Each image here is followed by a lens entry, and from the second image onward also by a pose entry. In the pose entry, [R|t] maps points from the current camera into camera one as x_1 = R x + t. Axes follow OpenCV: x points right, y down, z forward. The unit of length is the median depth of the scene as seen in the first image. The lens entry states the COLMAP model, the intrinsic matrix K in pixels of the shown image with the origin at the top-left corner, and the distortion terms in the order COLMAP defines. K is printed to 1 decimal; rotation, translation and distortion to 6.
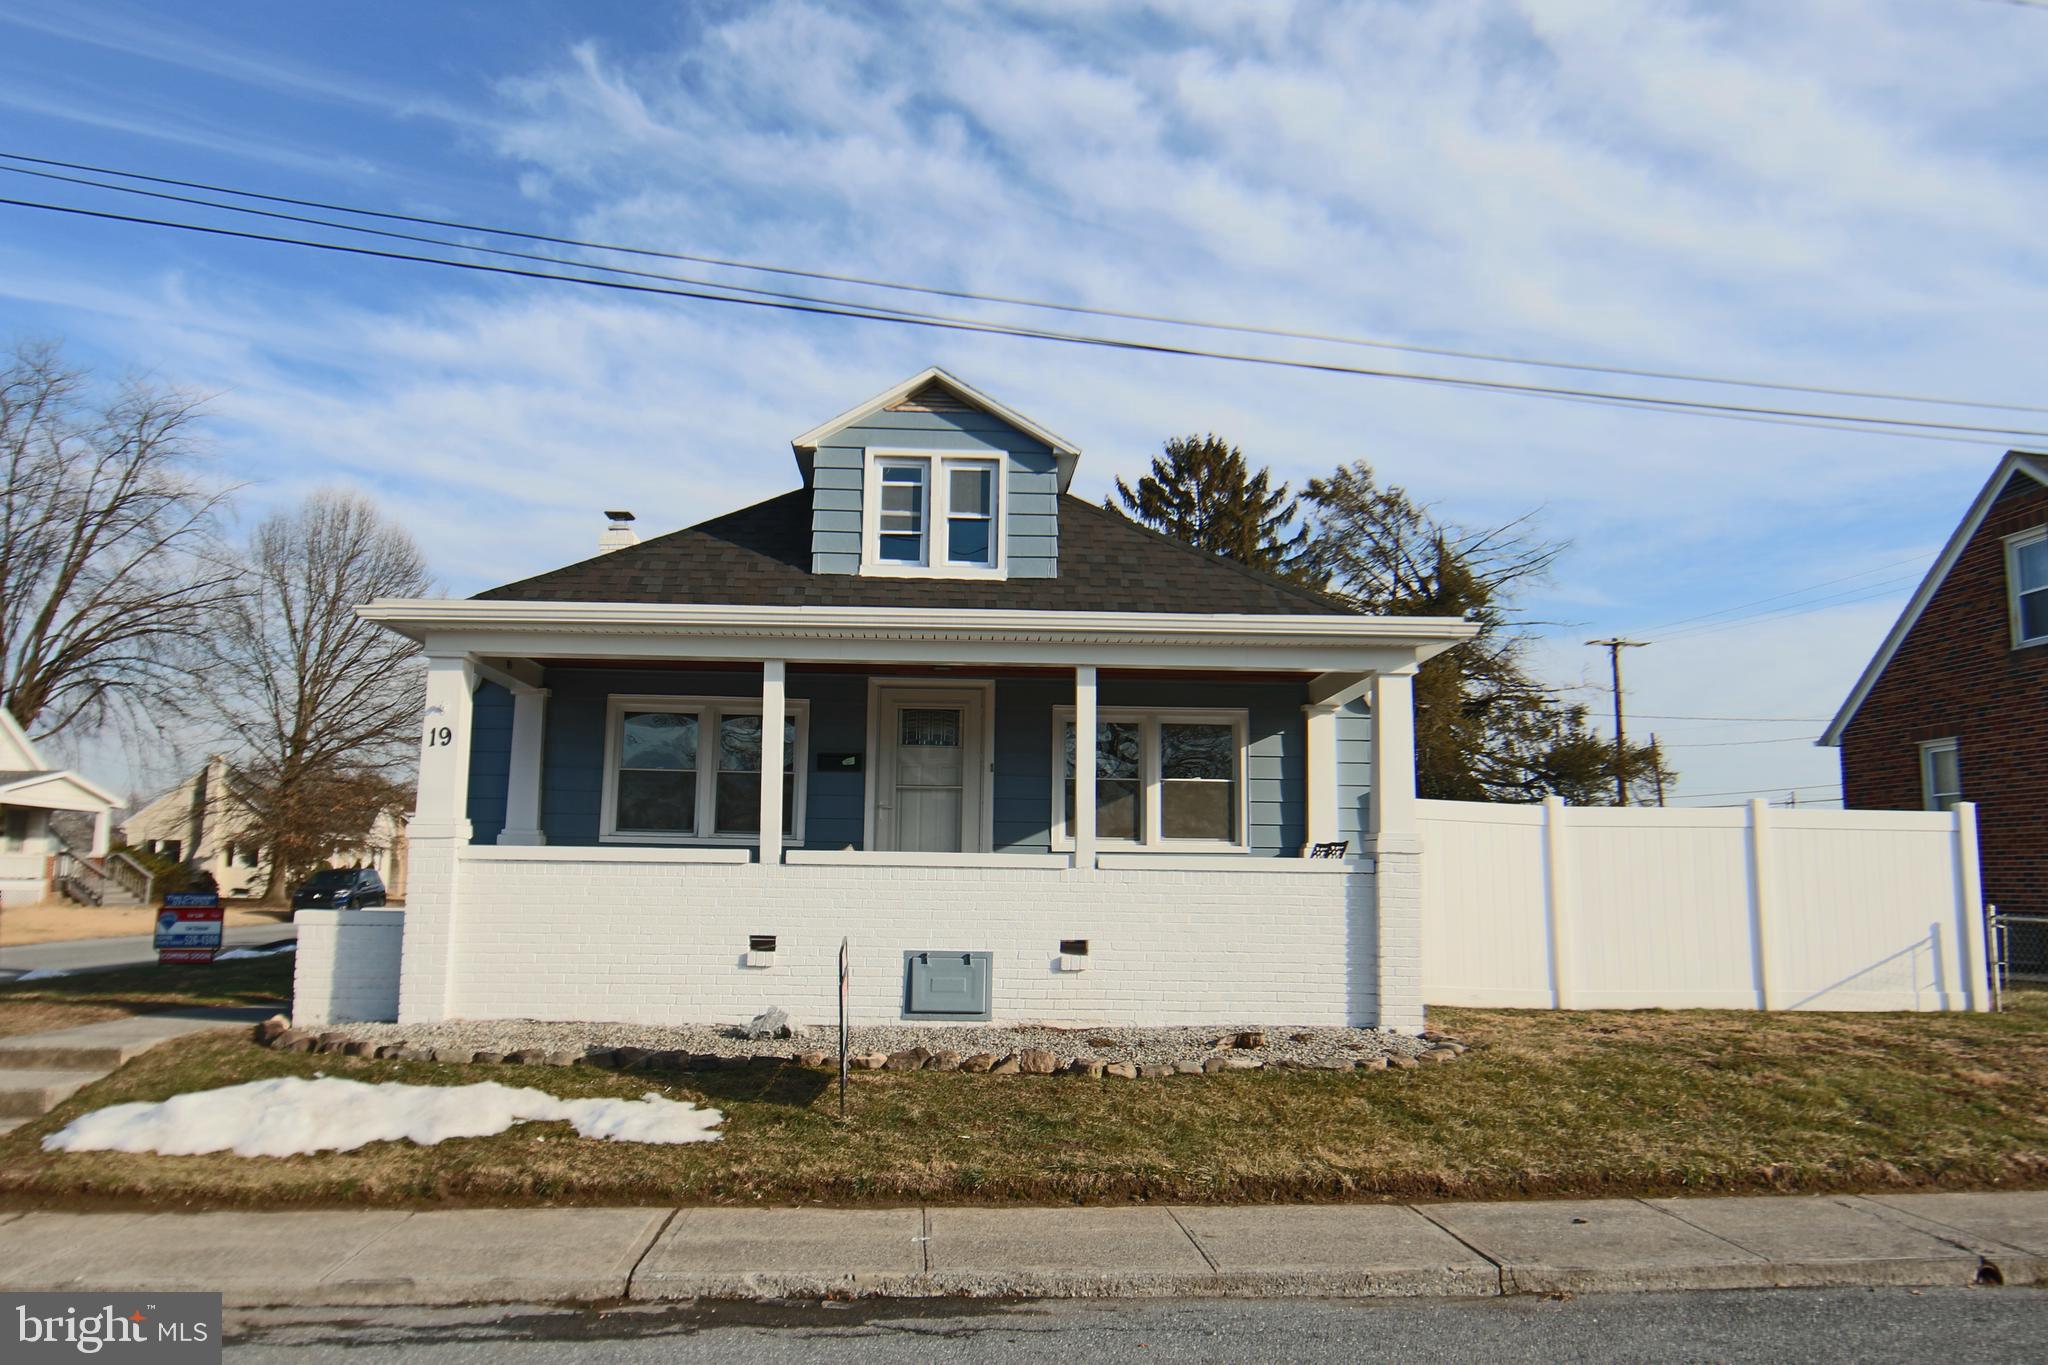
lens RADIAL K [[1296.4, 0, 1017.0], [0, 1296.4, 697.0], [0, 0, 1]] dist [-0.017923, 0.007258]
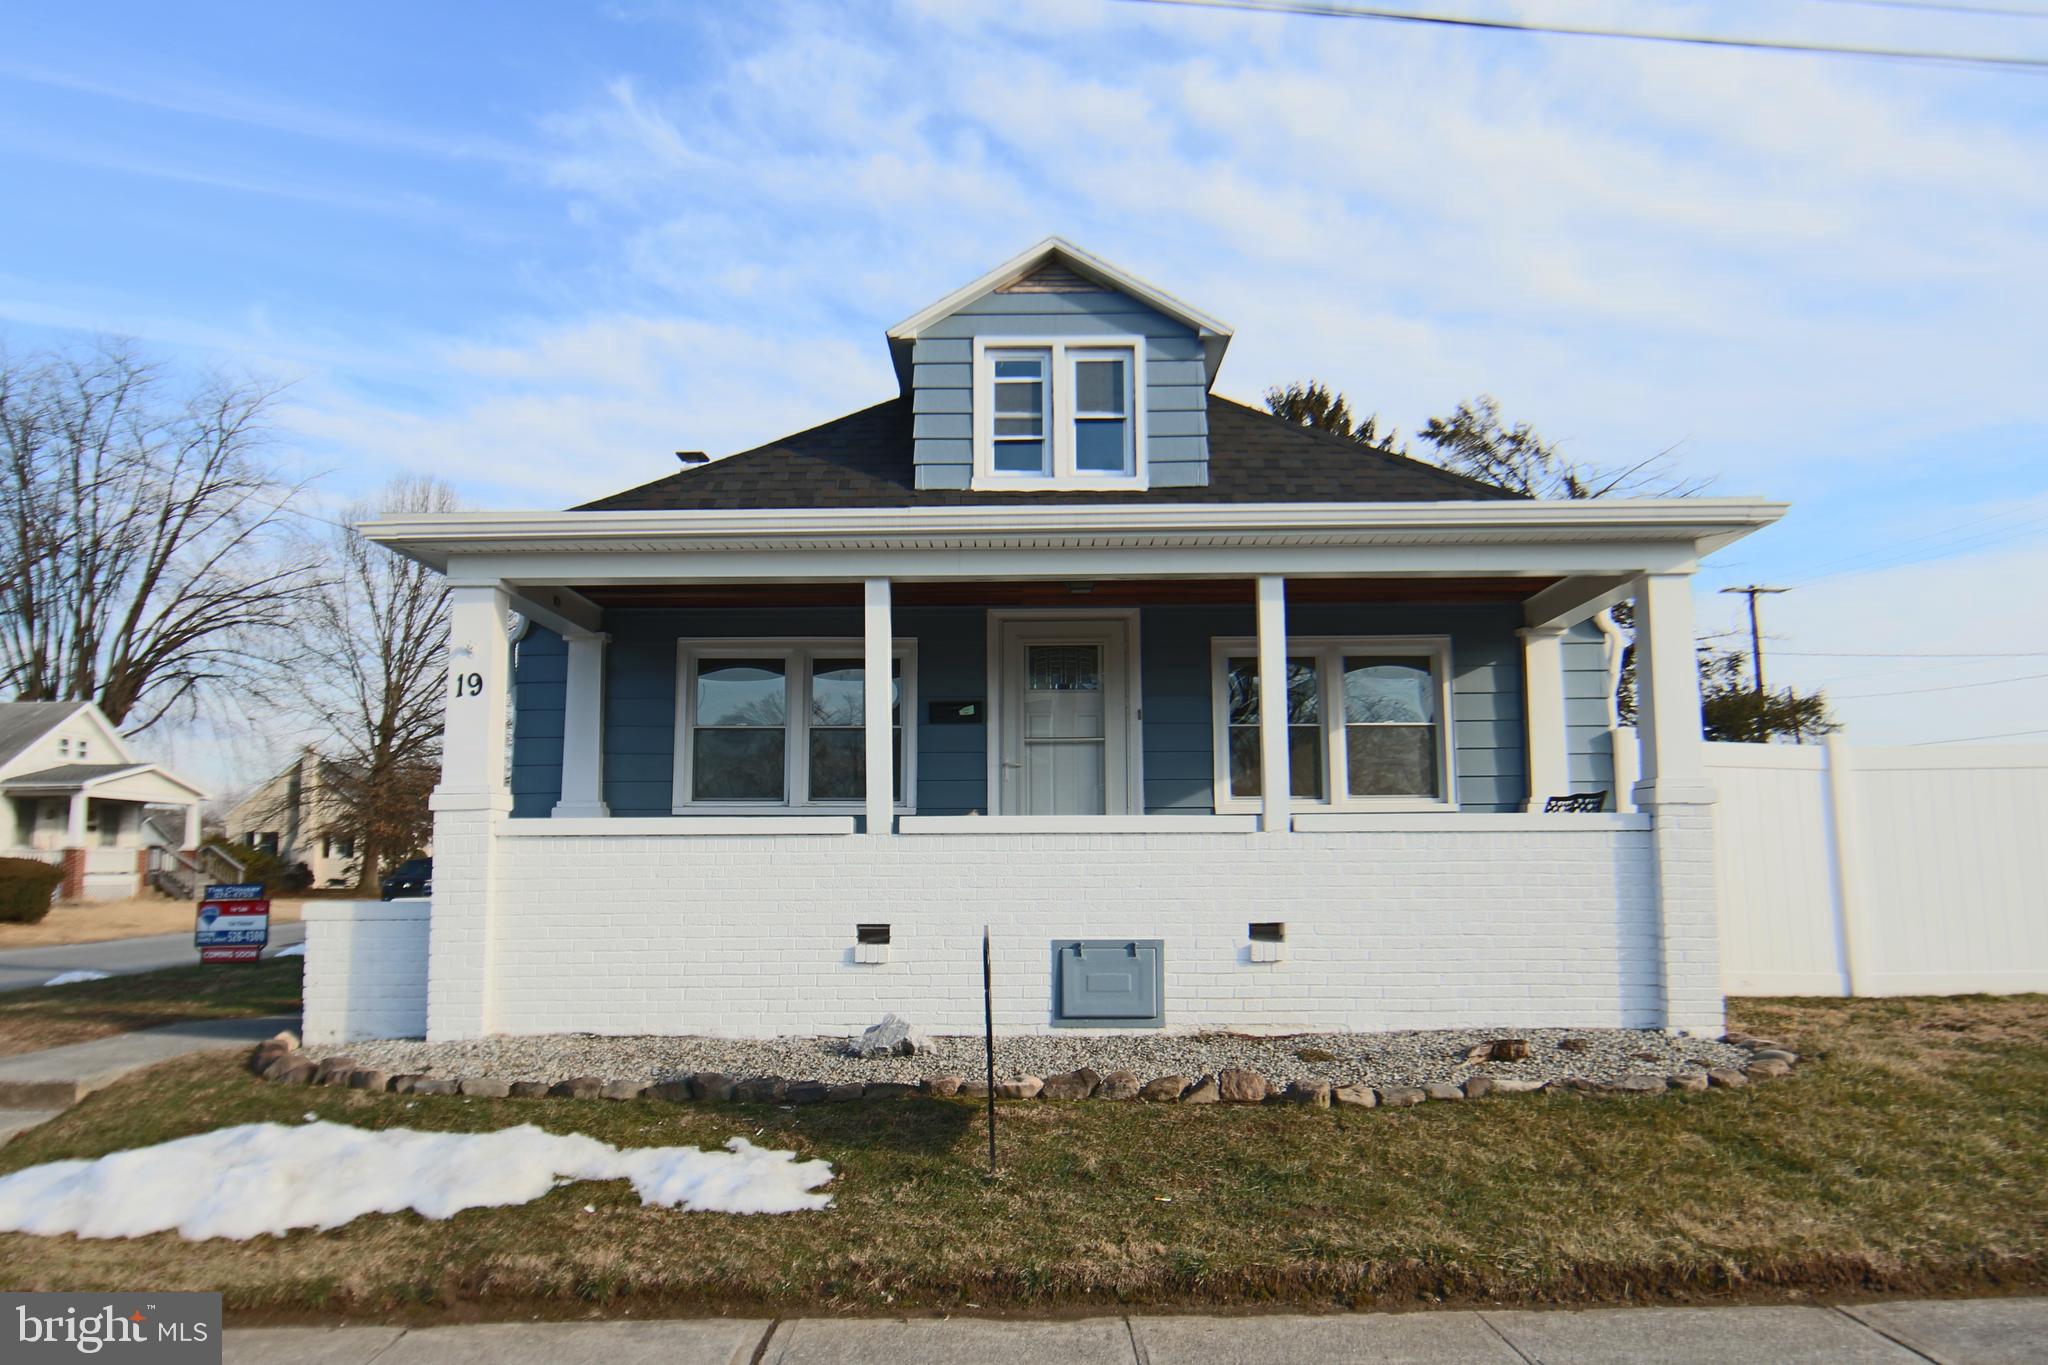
lens RADIAL K [[1296.4, 0, 1028.7], [0, 1296.4, 696.0], [0, 0, 1]] dist [-0.017923, 0.007258]
pose [[0.998055, -0.026315, -0.056506, -0.051187], [0.027238, 0.999507, 0.015633, 0.033582], [0.056066, -0.017142, 0.998280, 0.208403]]
